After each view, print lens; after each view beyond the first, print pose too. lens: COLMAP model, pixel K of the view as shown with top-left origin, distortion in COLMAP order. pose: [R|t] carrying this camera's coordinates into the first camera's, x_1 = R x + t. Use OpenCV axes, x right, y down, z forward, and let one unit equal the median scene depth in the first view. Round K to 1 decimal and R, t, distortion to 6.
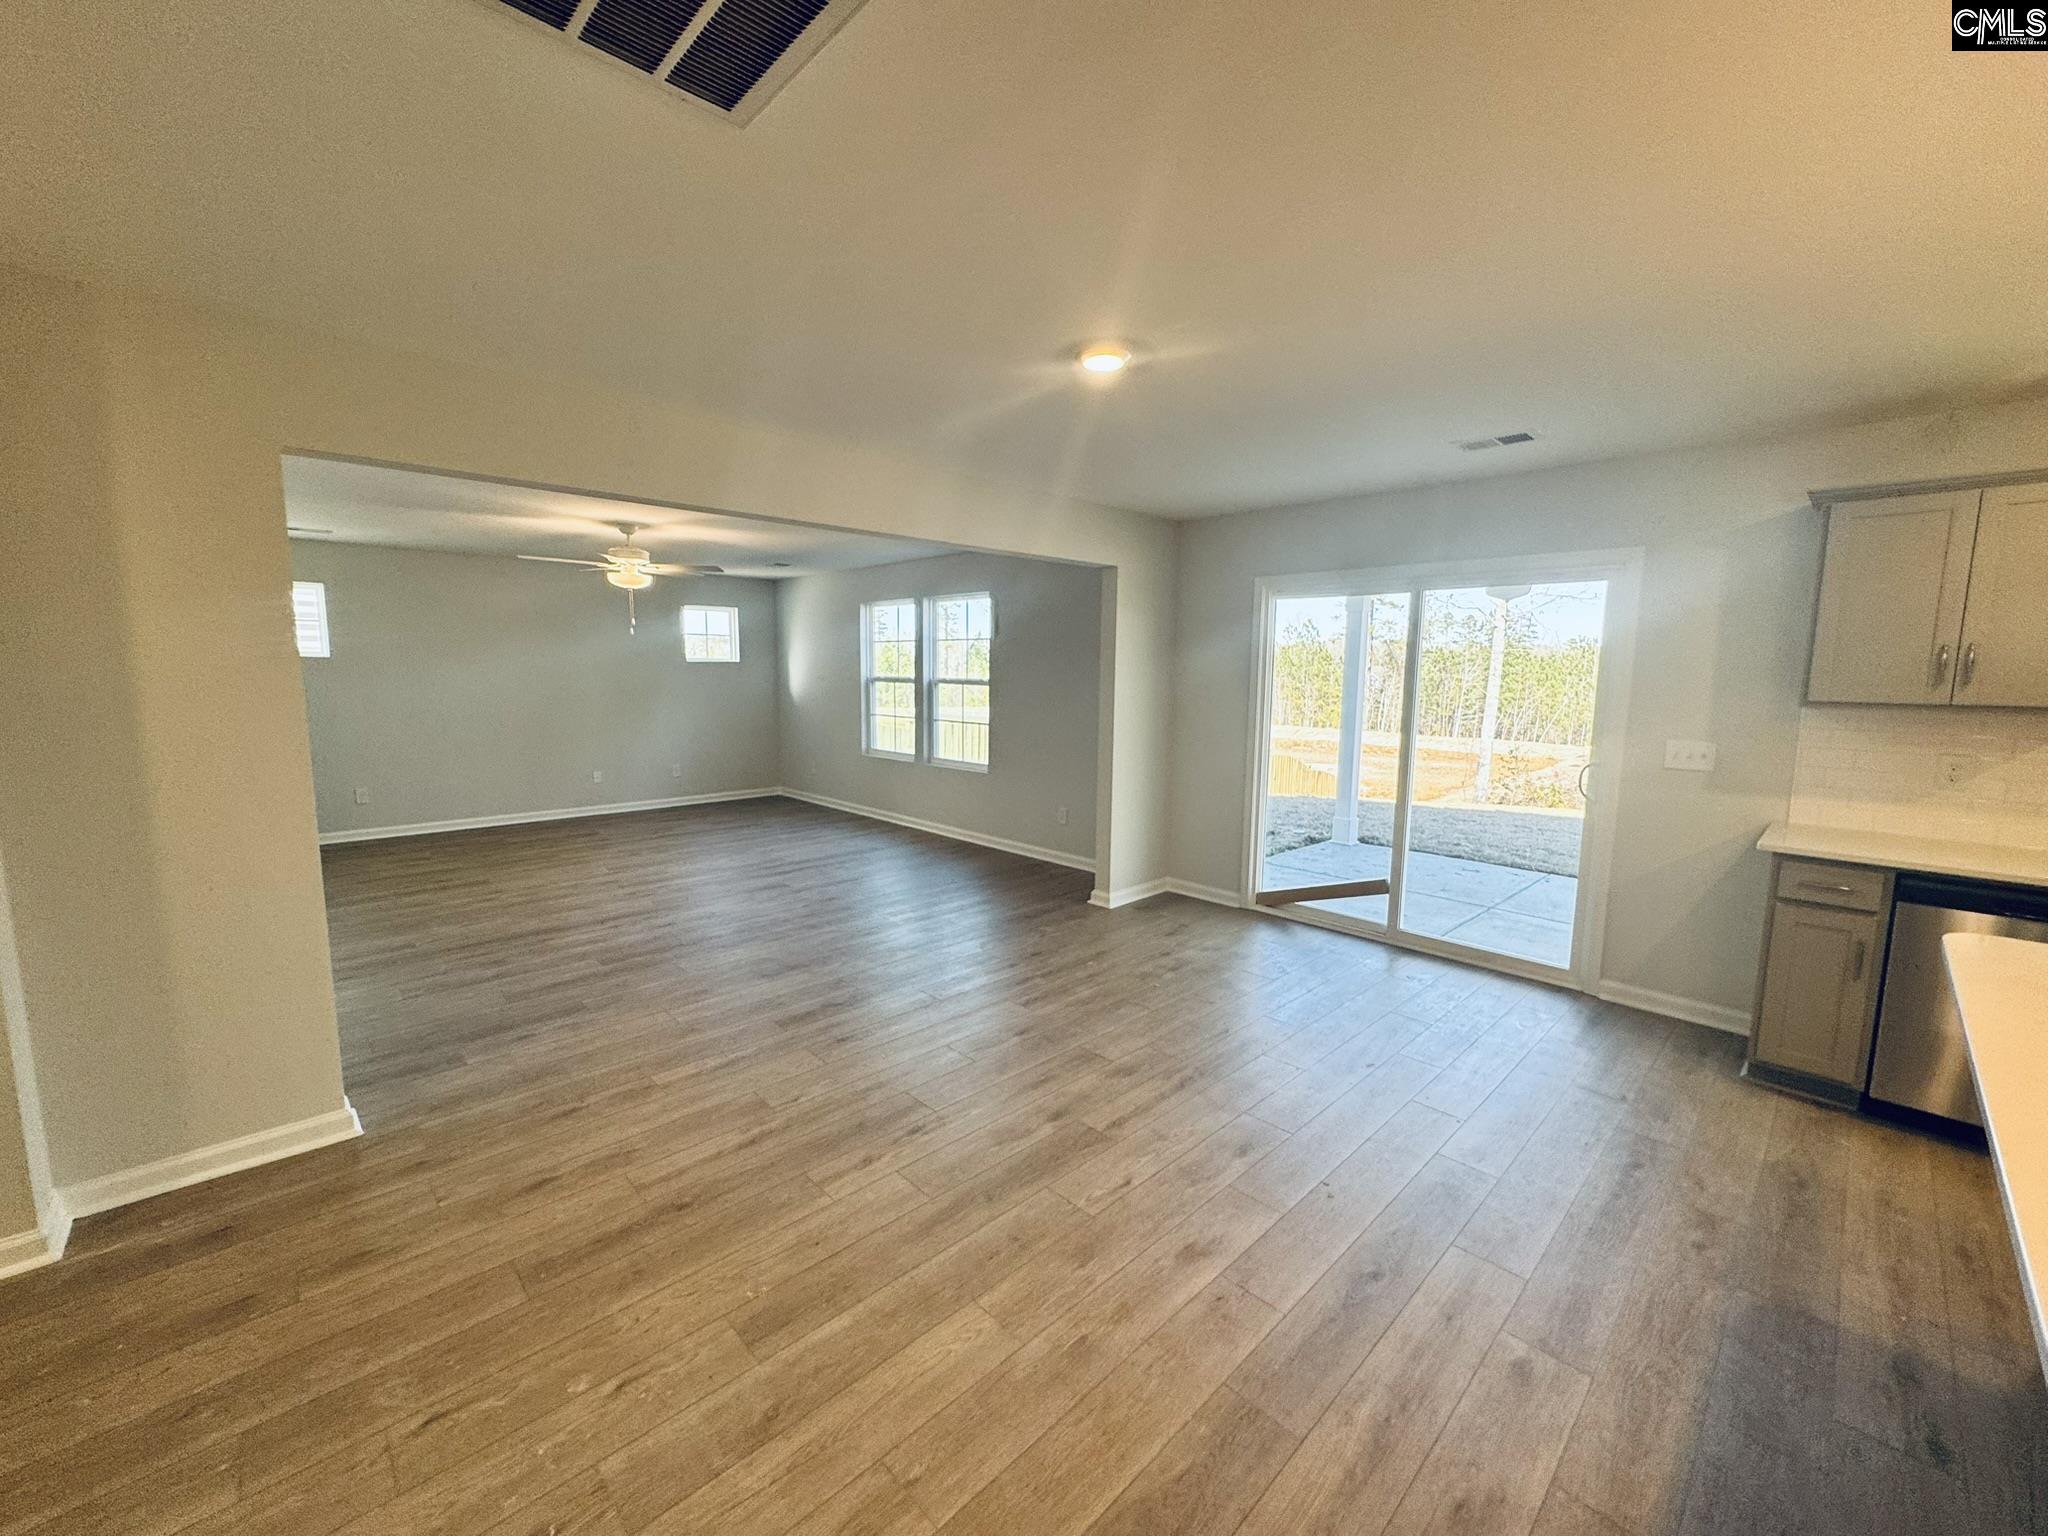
lens RADIAL K [[825.9, 0, 1024.0], [0, 825.9, 768.0], [0, 0, 1]] dist [0.001117, -0.000103]
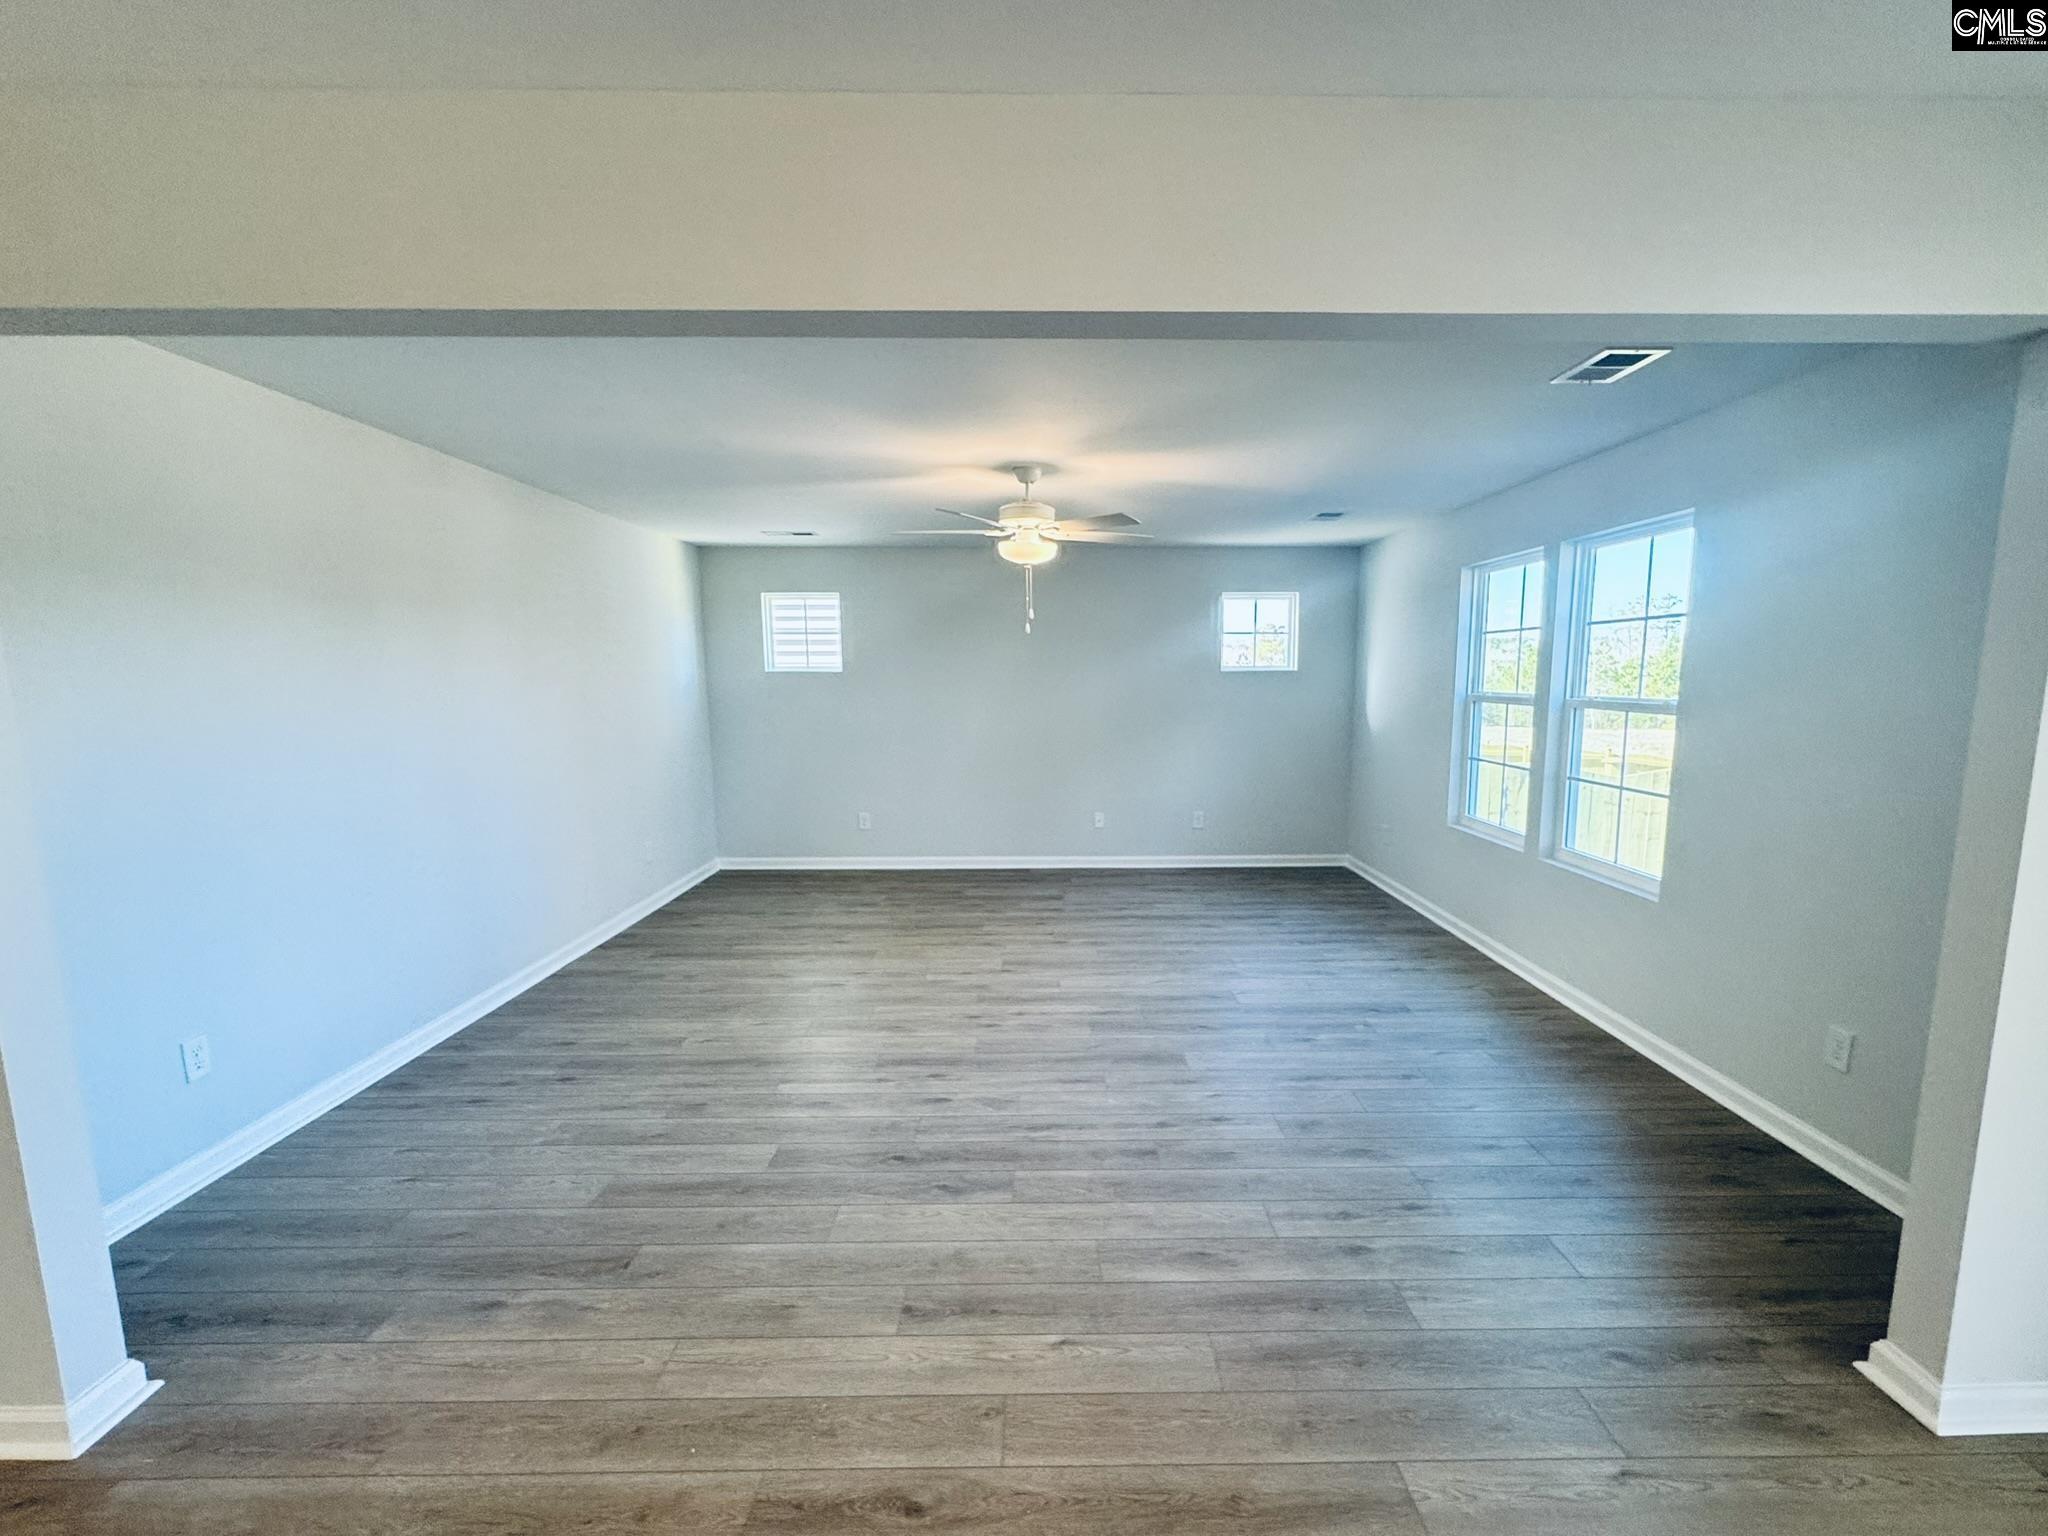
lens RADIAL K [[958.1, 0, 1019.9], [0, 958.1, 809.7], [0, 0, 1]] dist [0.000612, -0.000872]
pose [[0.731033, 0.084575, -0.677080, 0.050716], [-0.073096, 0.996285, 0.045527, -0.040469], [0.678415, 0.016210, 0.734500, 0.326070]]
